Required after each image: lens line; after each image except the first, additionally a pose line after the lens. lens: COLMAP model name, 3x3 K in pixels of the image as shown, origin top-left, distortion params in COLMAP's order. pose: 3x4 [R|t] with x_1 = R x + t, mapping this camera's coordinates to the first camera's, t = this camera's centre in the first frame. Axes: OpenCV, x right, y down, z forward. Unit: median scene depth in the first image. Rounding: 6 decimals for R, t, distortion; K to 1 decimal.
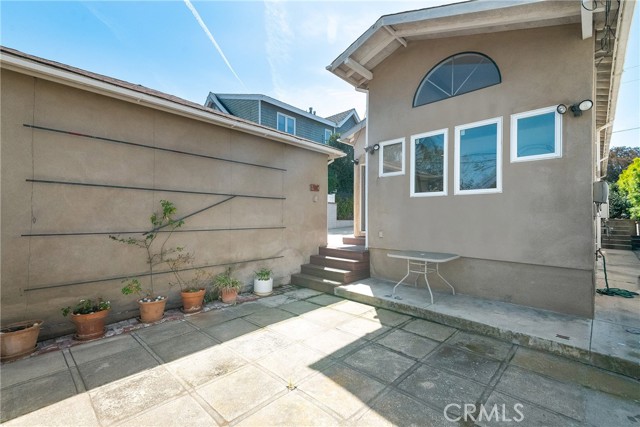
lens RADIAL K [[296.6, 0, 315.6], [0, 296.6, 215.2], [0, 0, 1]] dist [0.004091, -0.007043]
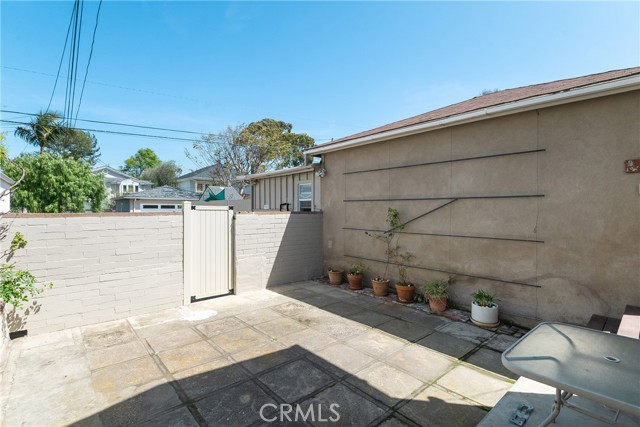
lens RADIAL K [[296.6, 0, 313.7], [0, 296.6, 212.3], [0, 0, 1]] dist [0.004091, -0.007043]
pose [[-0.111734, 0.005672, -0.993722, 0.812325], [0.003717, 0.999979, 0.005290, -0.037696], [0.993731, -0.003103, -0.111753, 0.814108]]
